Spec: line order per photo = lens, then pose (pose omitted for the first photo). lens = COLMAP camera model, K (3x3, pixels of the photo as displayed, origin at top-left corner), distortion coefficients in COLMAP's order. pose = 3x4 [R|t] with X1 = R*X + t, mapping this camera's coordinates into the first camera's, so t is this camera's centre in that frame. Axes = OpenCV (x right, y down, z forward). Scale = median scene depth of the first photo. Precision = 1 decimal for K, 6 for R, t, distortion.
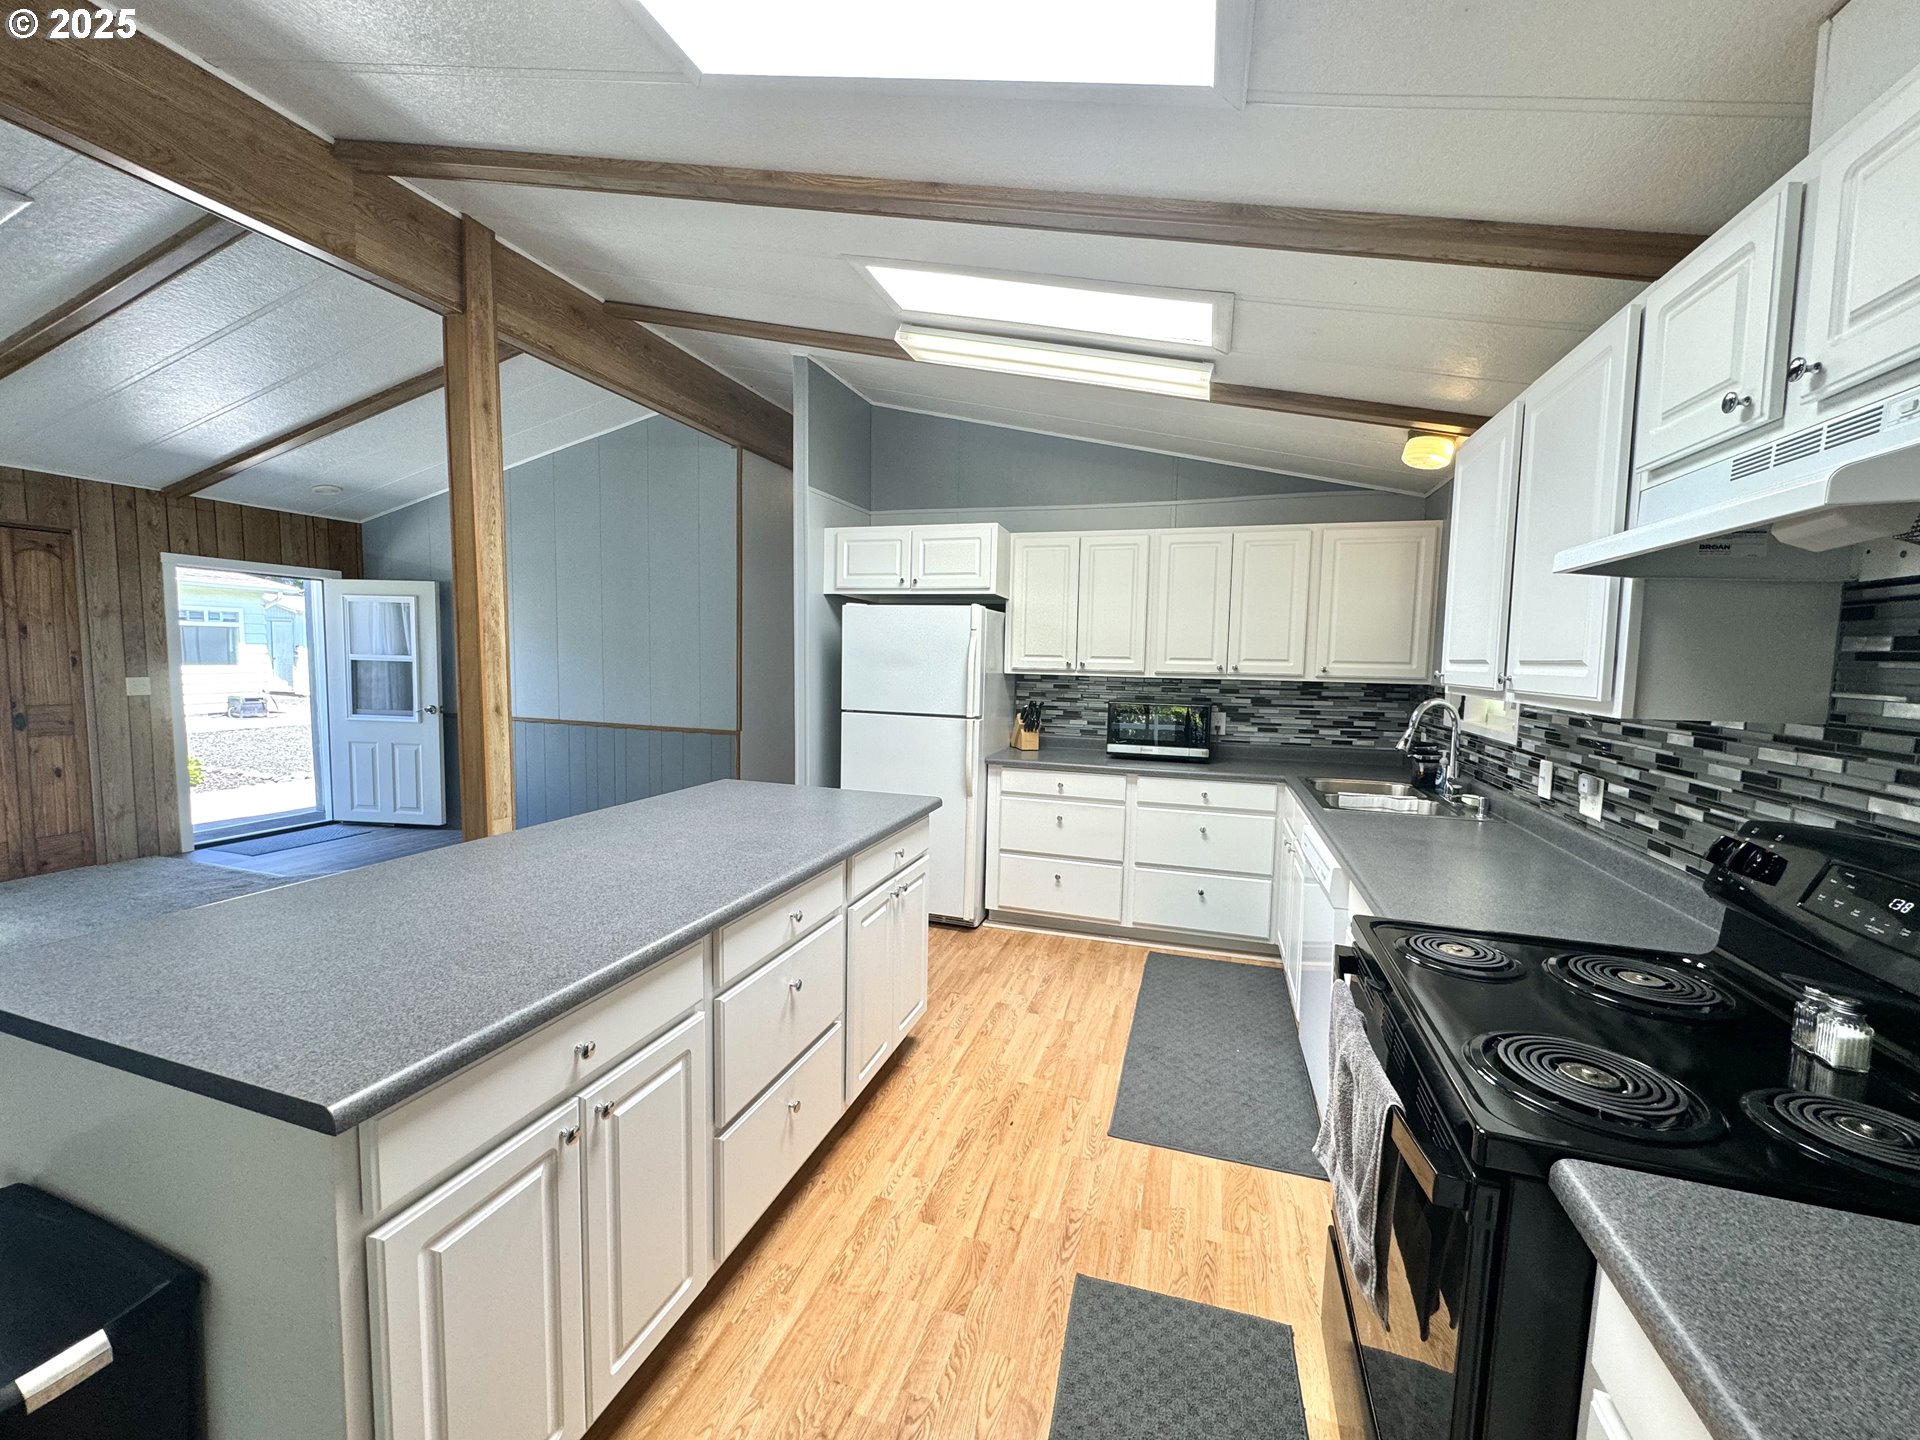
lens RADIAL K [[766.8, 0, 956.6], [0, 766.8, 719.7], [0, 0, 1]] dist [-0.004223, 0.000656]
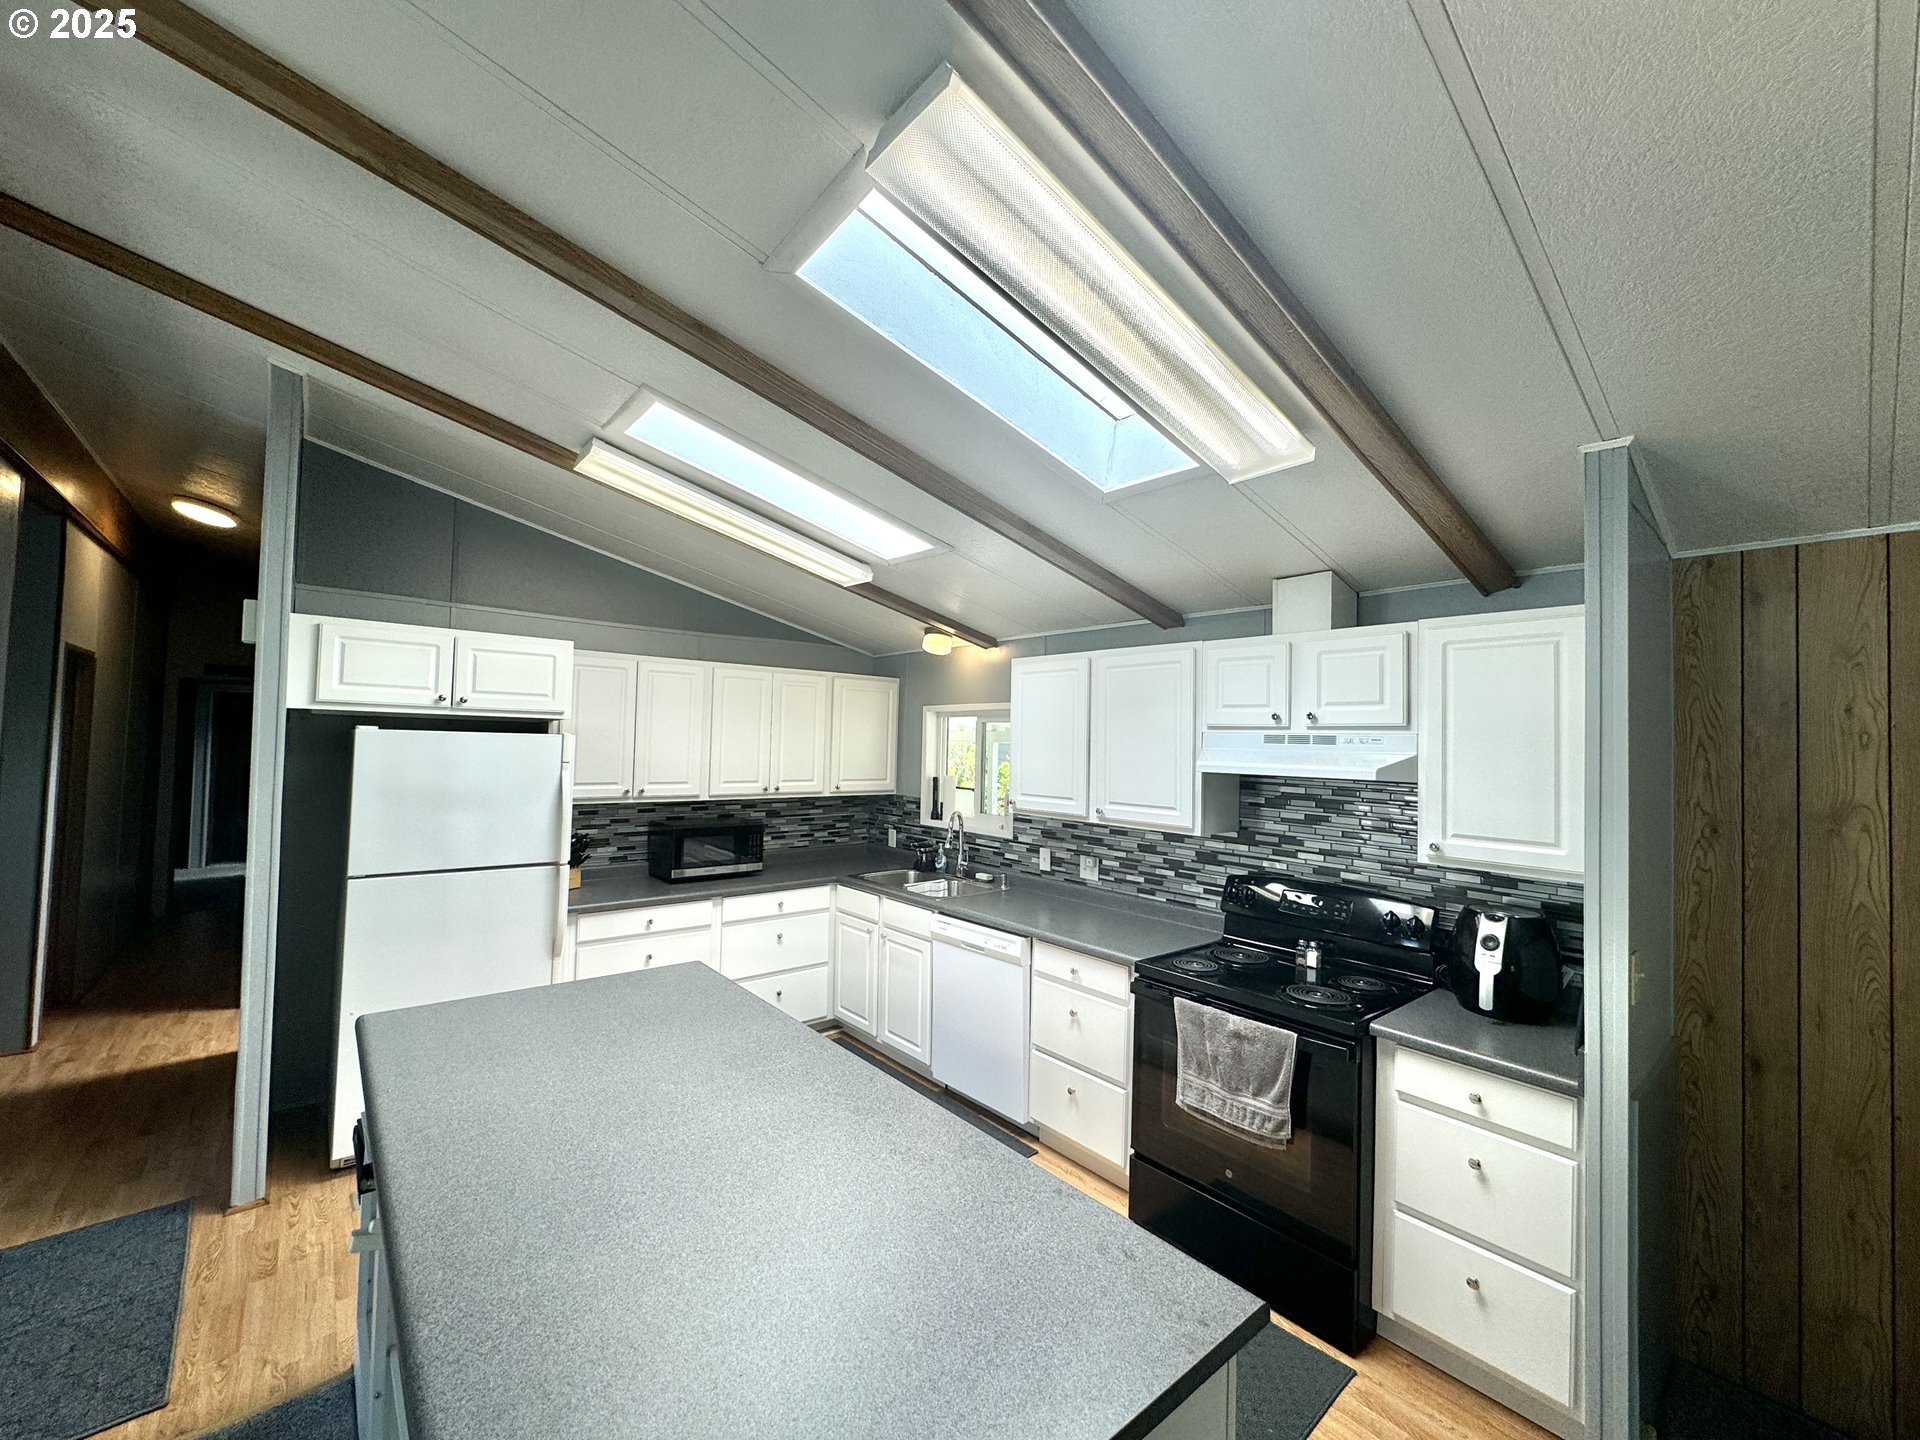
lens RADIAL K [[766.8, 0, 958.6], [0, 766.8, 720.7], [0, 0, 1]] dist [-0.004223, 0.000656]
pose [[0.523379, 0.018891, 0.851890, -0.721046], [0.057470, 0.996695, -0.057410, -0.130493], [-0.850160, 0.079005, 0.520564, 0.234528]]
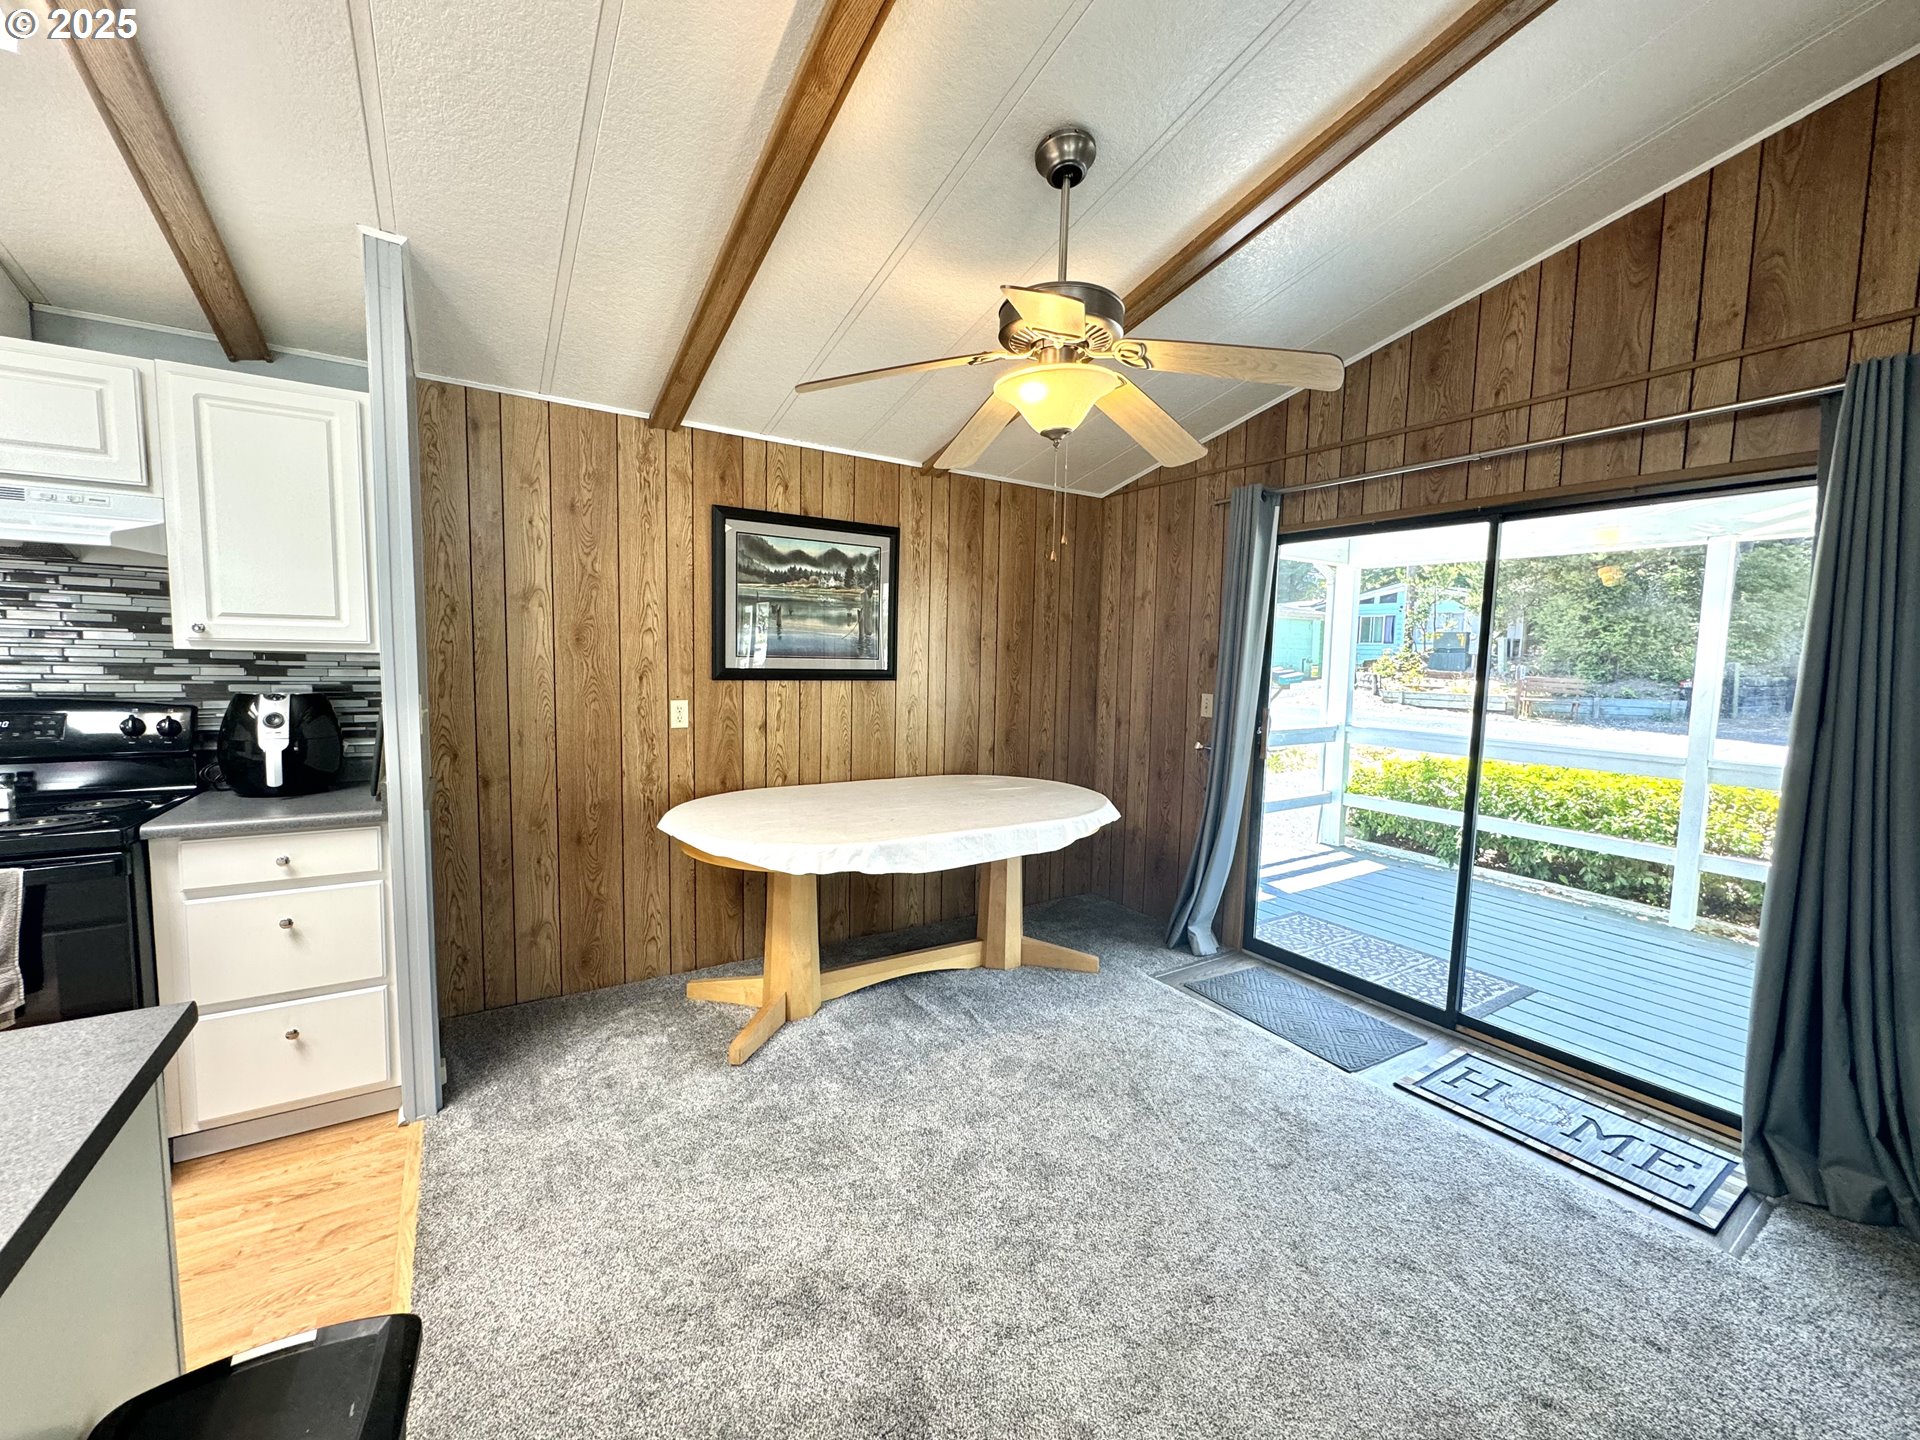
lens RADIAL K [[766.8, 0, 957.1], [0, 766.8, 718.9], [0, 0, 1]] dist [-0.004223, 0.000656]
pose [[-0.776264, -0.087742, 0.624272, -0.789305], [0.017739, 0.986834, 0.160759, -0.021144], [-0.630159, 0.135865, -0.764487, 0.365471]]
